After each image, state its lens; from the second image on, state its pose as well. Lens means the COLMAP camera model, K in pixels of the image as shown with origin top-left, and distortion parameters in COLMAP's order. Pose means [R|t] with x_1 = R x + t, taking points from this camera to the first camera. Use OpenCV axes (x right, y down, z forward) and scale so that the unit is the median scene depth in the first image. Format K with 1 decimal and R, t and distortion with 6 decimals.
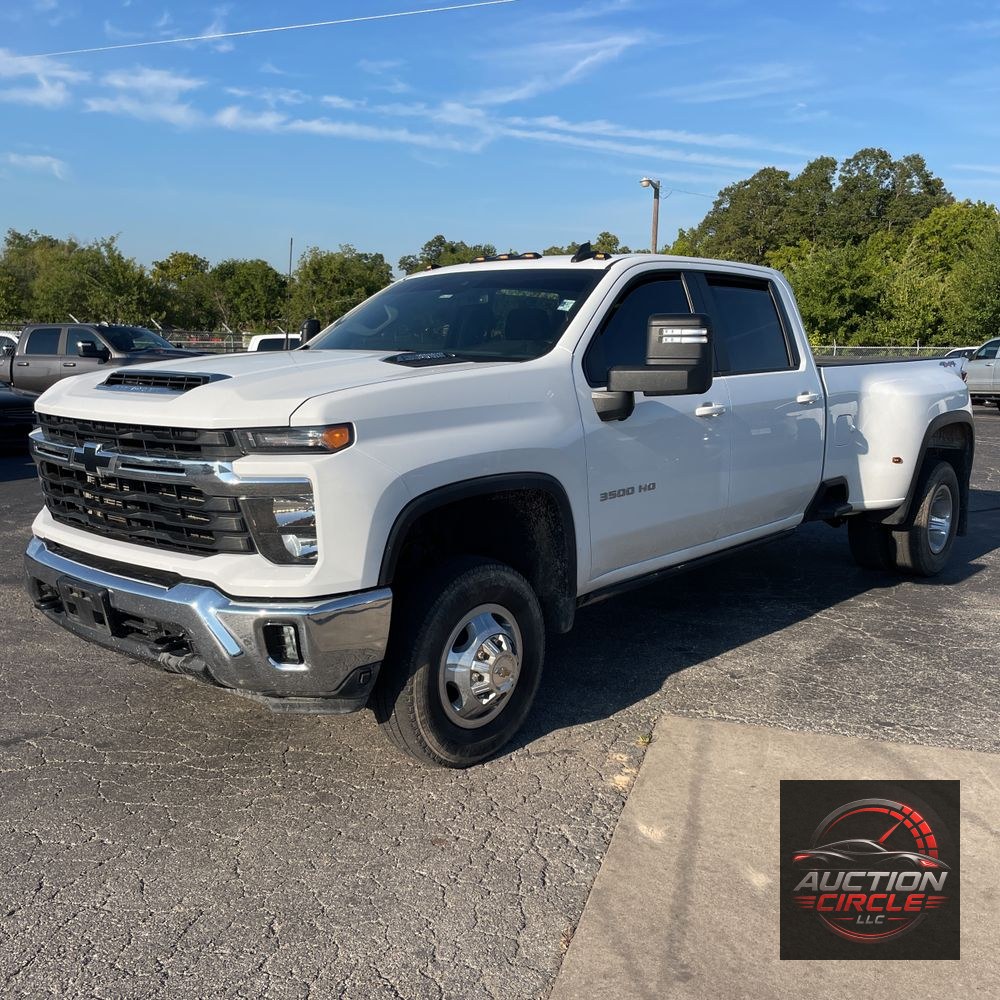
lens RADIAL K [[1012.2, 0, 500.0], [0, 1012.2, 500.0], [0, 0, 1]] dist [0.012805, 0.034793]
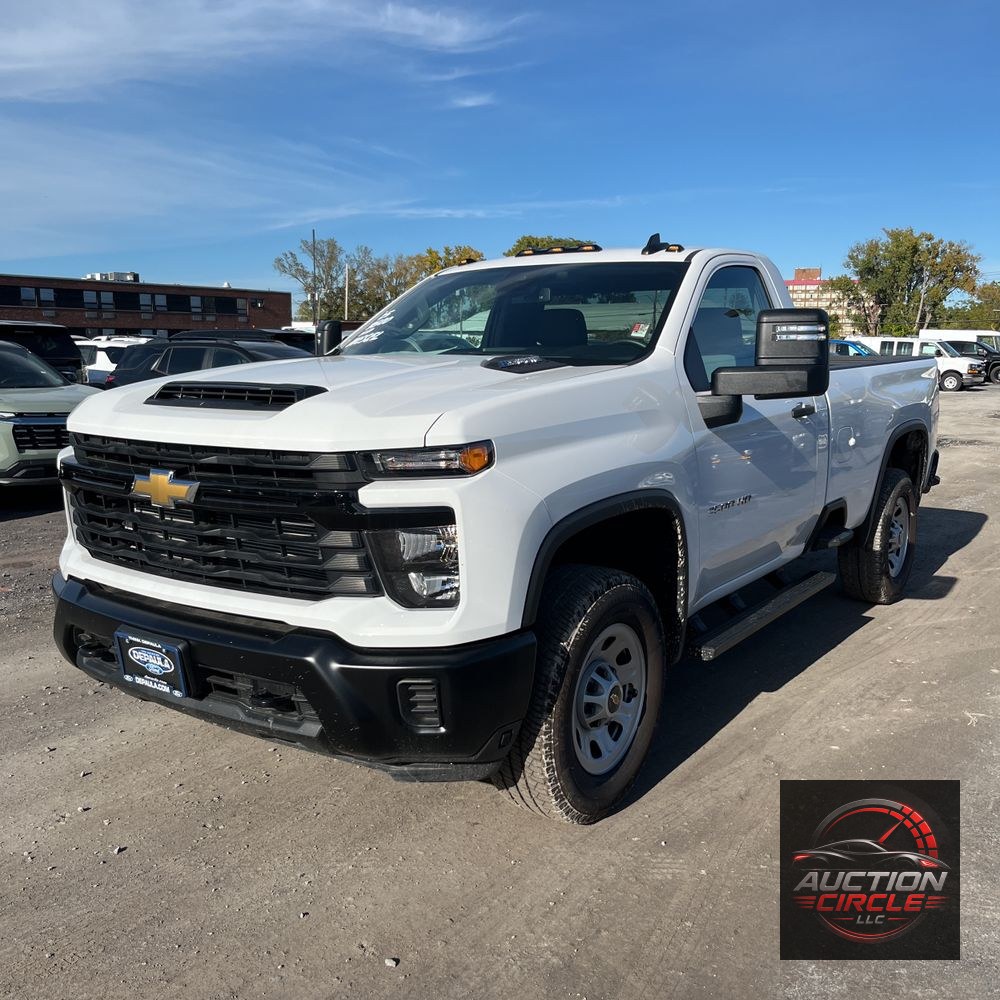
lens RADIAL K [[1012.2, 0, 500.0], [0, 1012.2, 500.0], [0, 0, 1]] dist [0.012805, 0.034793]
pose [[0.995042, -0.029380, 0.095018, -0.191214], [0.029184, 0.999568, 0.003455, -0.024015], [-0.095078, -0.000664, 0.995470, 0.123156]]
